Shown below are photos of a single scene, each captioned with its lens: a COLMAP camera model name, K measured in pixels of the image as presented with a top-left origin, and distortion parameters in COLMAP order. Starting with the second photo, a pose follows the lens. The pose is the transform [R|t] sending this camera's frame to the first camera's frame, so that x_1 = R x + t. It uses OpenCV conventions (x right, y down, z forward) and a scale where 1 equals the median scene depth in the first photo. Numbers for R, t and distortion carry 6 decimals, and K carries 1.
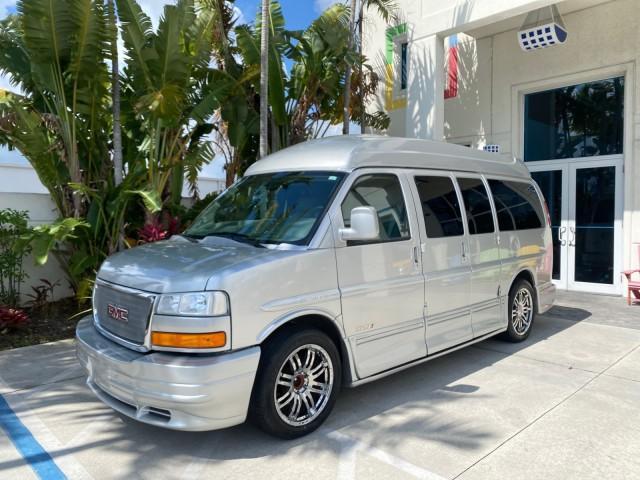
lens RADIAL K [[476.5, 0, 333.4], [0, 476.5, 242.9], [0, 0, 1]] dist [0.001707, -0.001959]
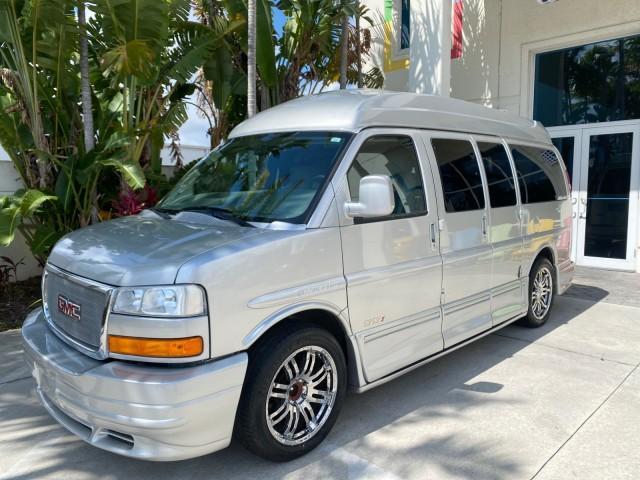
lens RADIAL K [[479.0, 0, 331.8], [0, 479.0, 238.9], [0, 0, 1]] dist [0.002205, -0.000060]
pose [[0.999892, -0.000770, 0.014690, -0.015986], [-0.000018, 0.998563, 0.053586, -0.008596], [-0.014710, -0.053580, 0.998455, 0.134639]]
